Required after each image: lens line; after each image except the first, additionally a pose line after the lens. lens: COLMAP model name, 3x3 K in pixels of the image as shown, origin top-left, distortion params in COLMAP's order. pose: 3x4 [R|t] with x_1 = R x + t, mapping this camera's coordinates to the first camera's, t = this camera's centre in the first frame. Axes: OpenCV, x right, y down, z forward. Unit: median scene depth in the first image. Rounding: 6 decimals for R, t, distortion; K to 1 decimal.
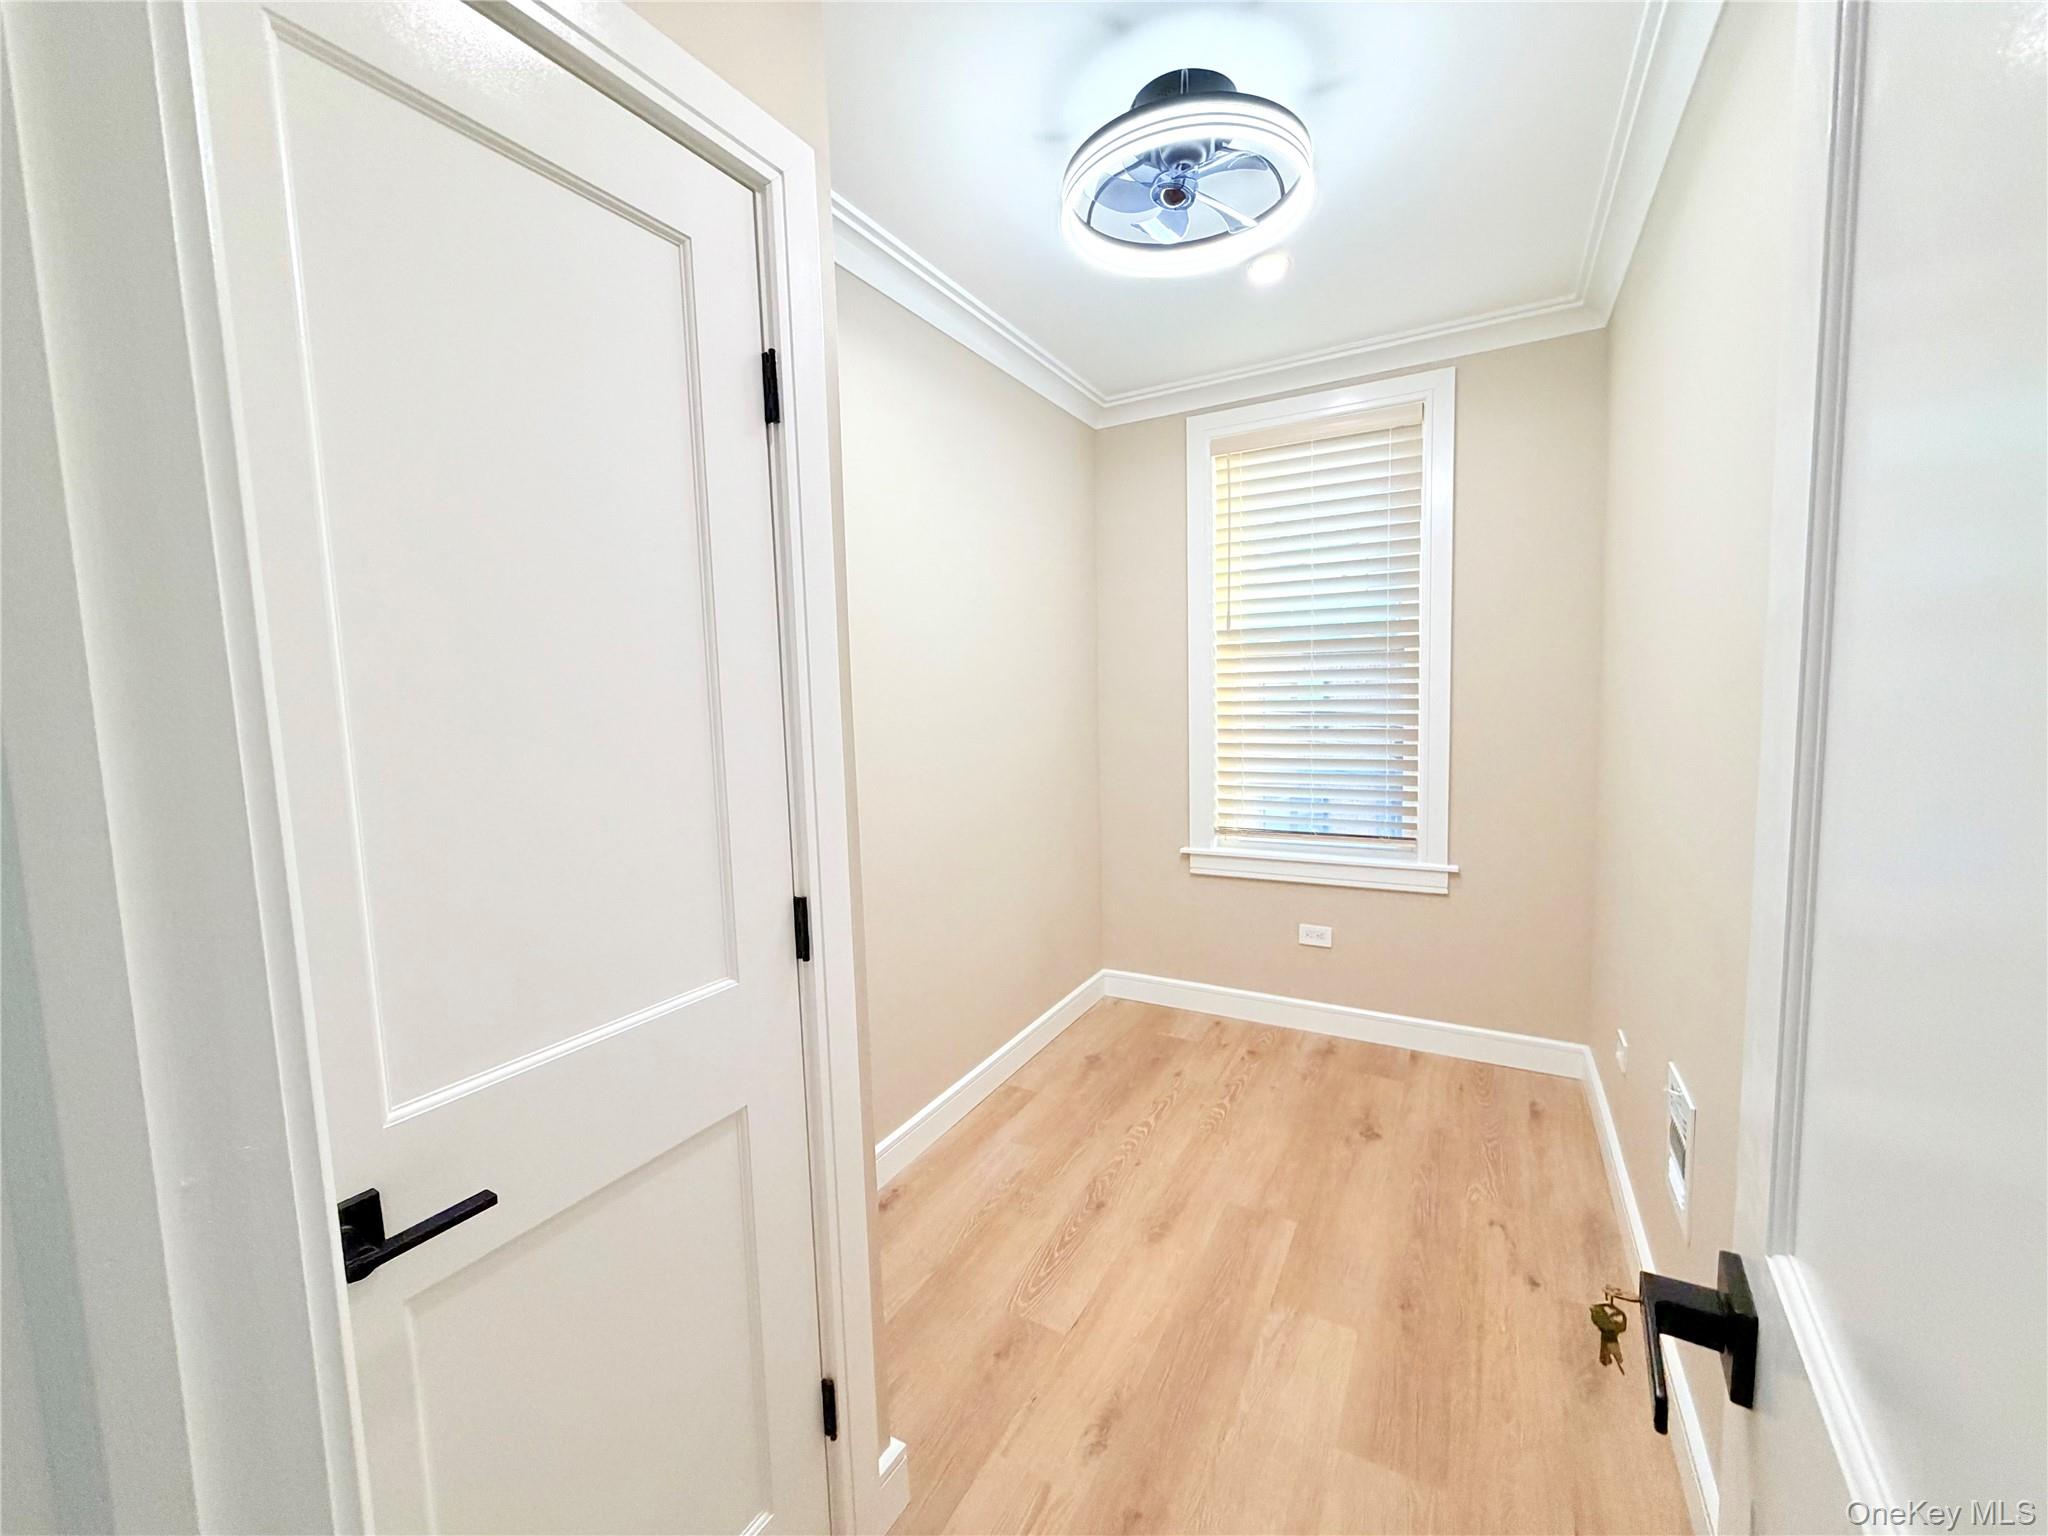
lens RADIAL K [[821.2, 0, 1025.1], [0, 821.2, 773.3], [0, 0, 1]] dist [-0.001453, 0.000248]
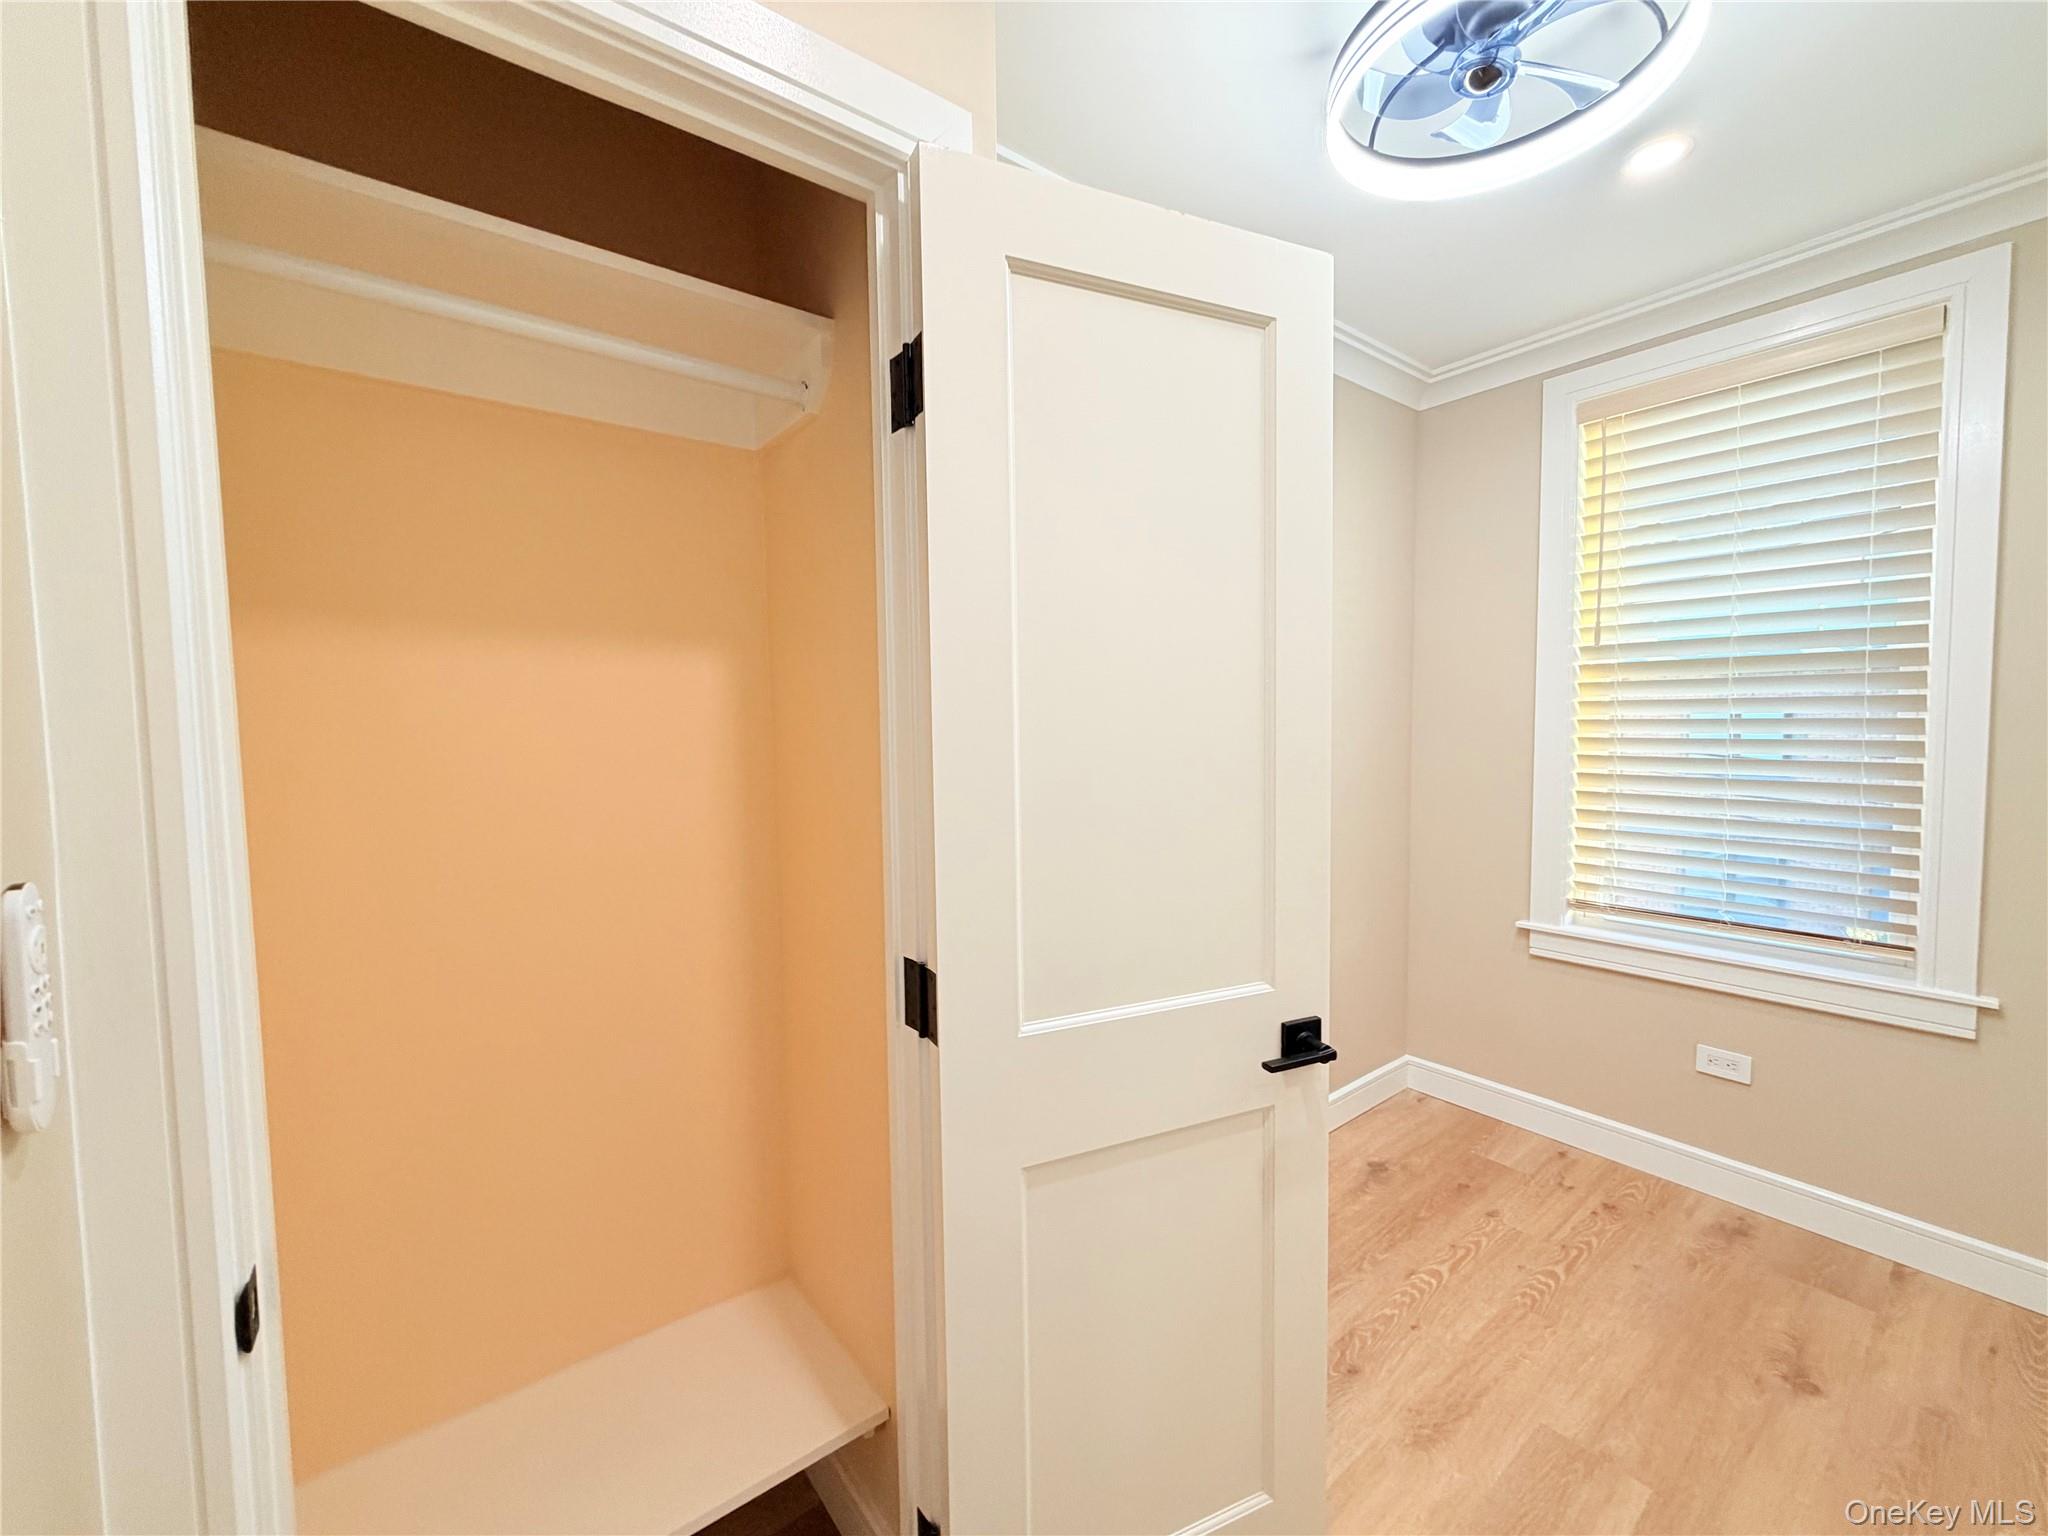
lens RADIAL K [[819.9, 0, 1021.3], [0, 819.9, 771.1], [0, 0, 1]] dist [-0.001148, 0.000120]
pose [[0.918817, 0.040069, -0.392645, 0.066190], [-0.050512, 0.998591, -0.016296, -0.019563], [0.391439, 0.034806, 0.919546, 0.097236]]
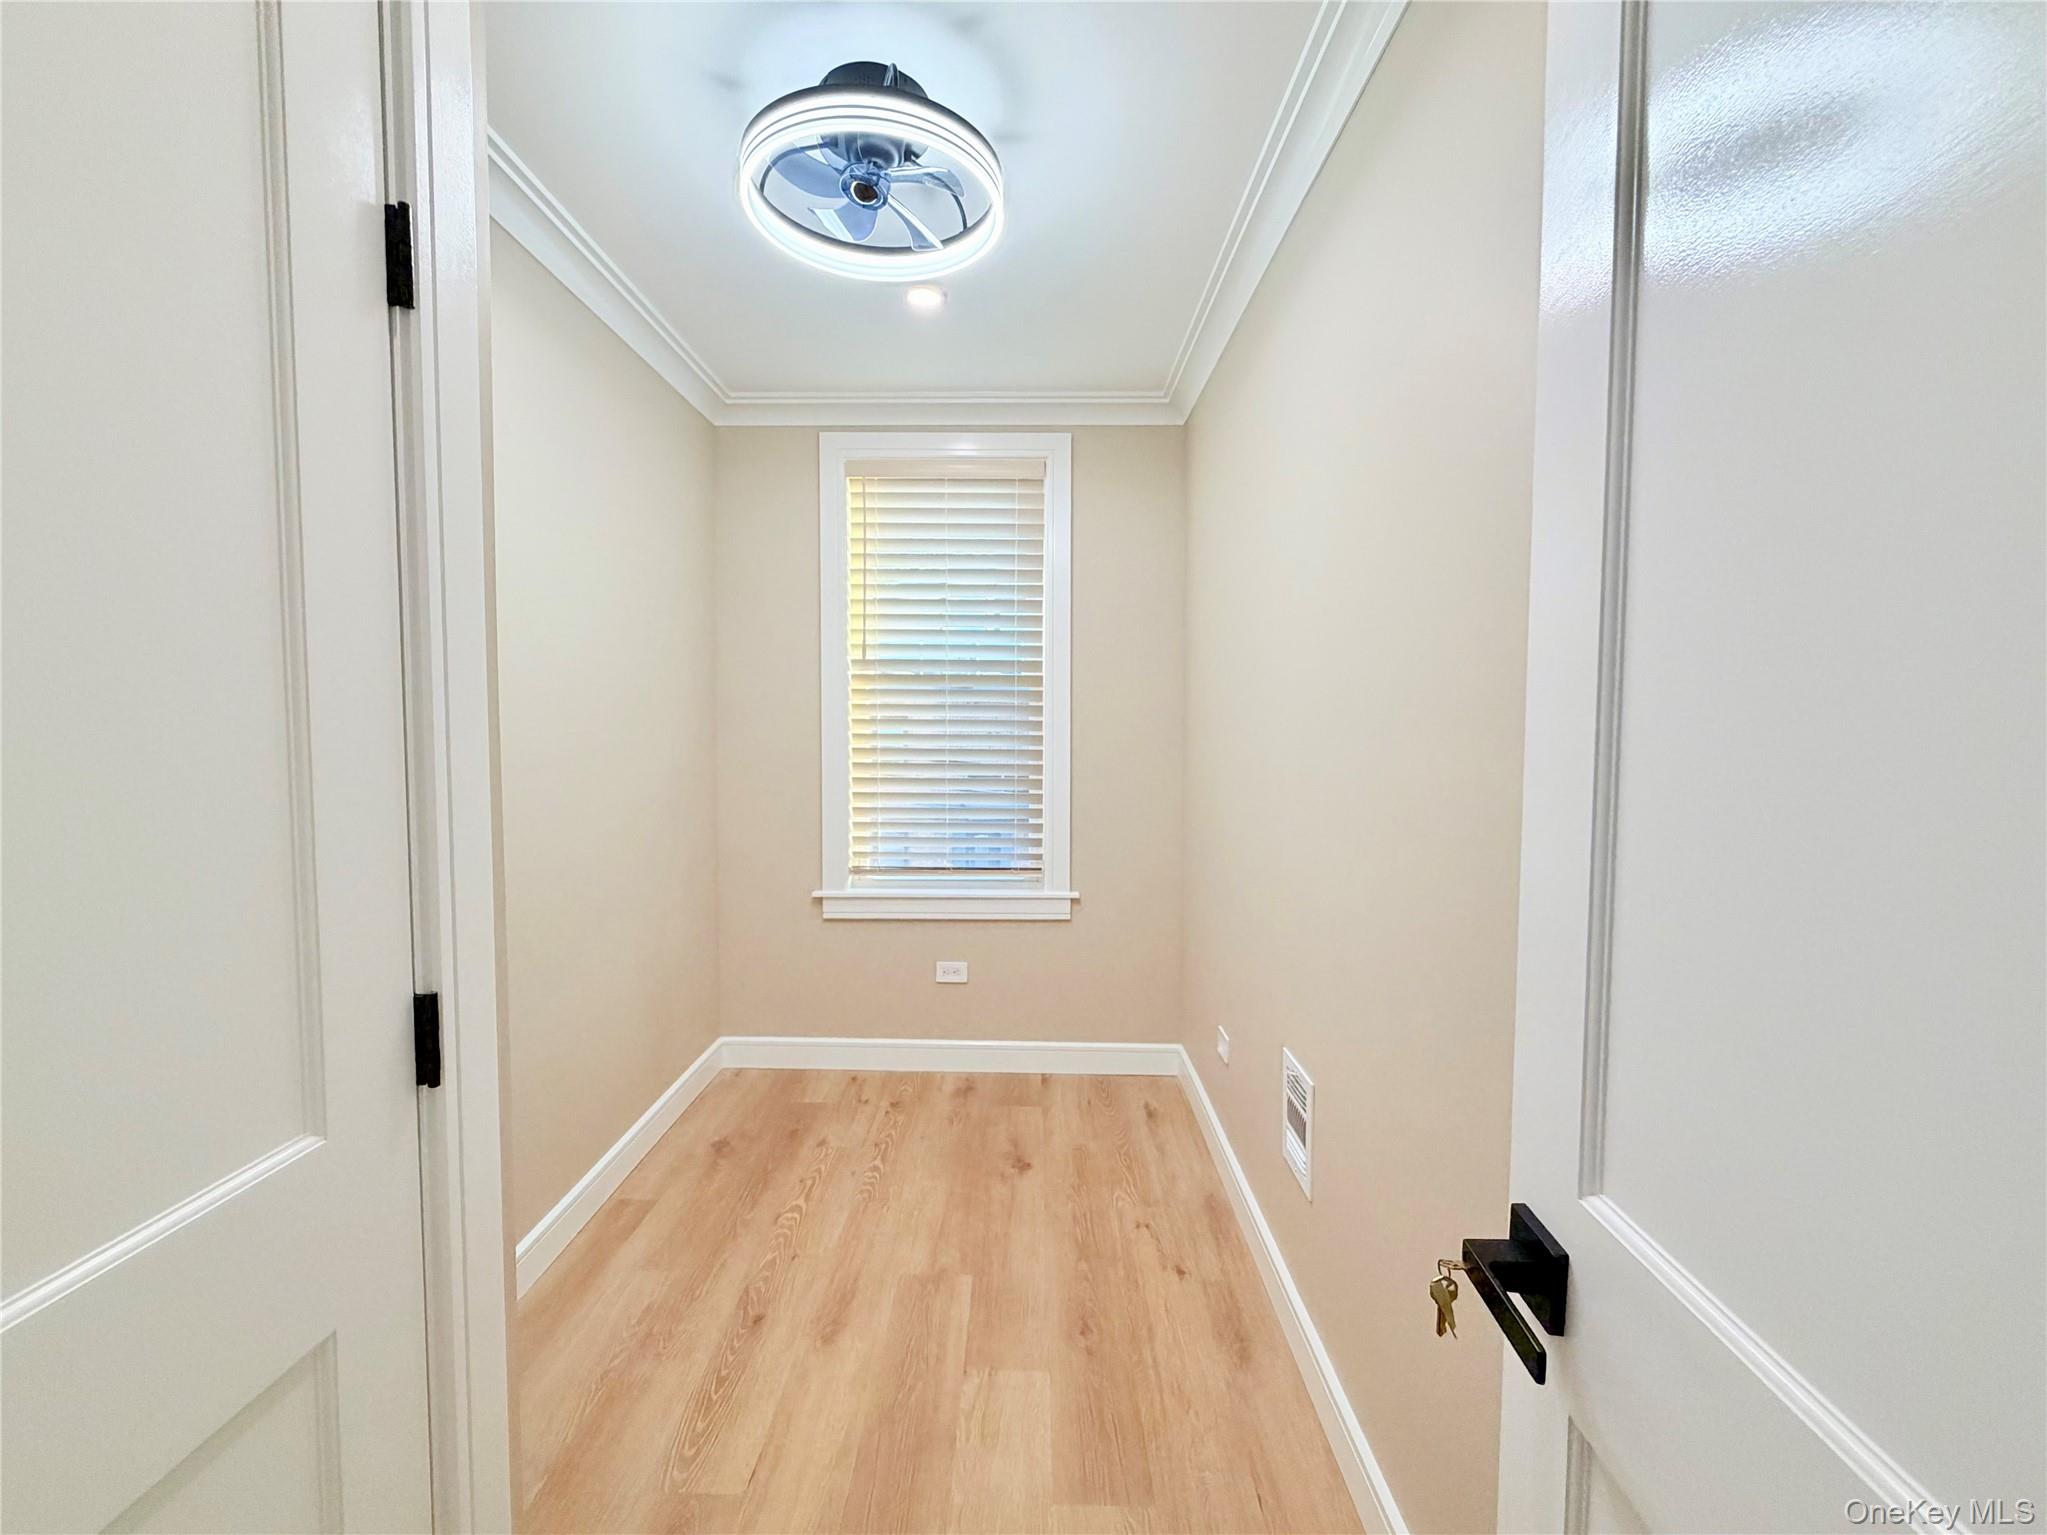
lens RADIAL K [[854.0, 0, 1022.6], [0, 854.0, 771.7], [0, 0, 1]] dist [-0.000262, 0.000066]
pose [[0.878220, 0.004334, 0.478238, -0.073940], [0.018363, 0.998916, -0.042775, 0.002176], [-0.477905, 0.046348, 0.877188, 0.052656]]
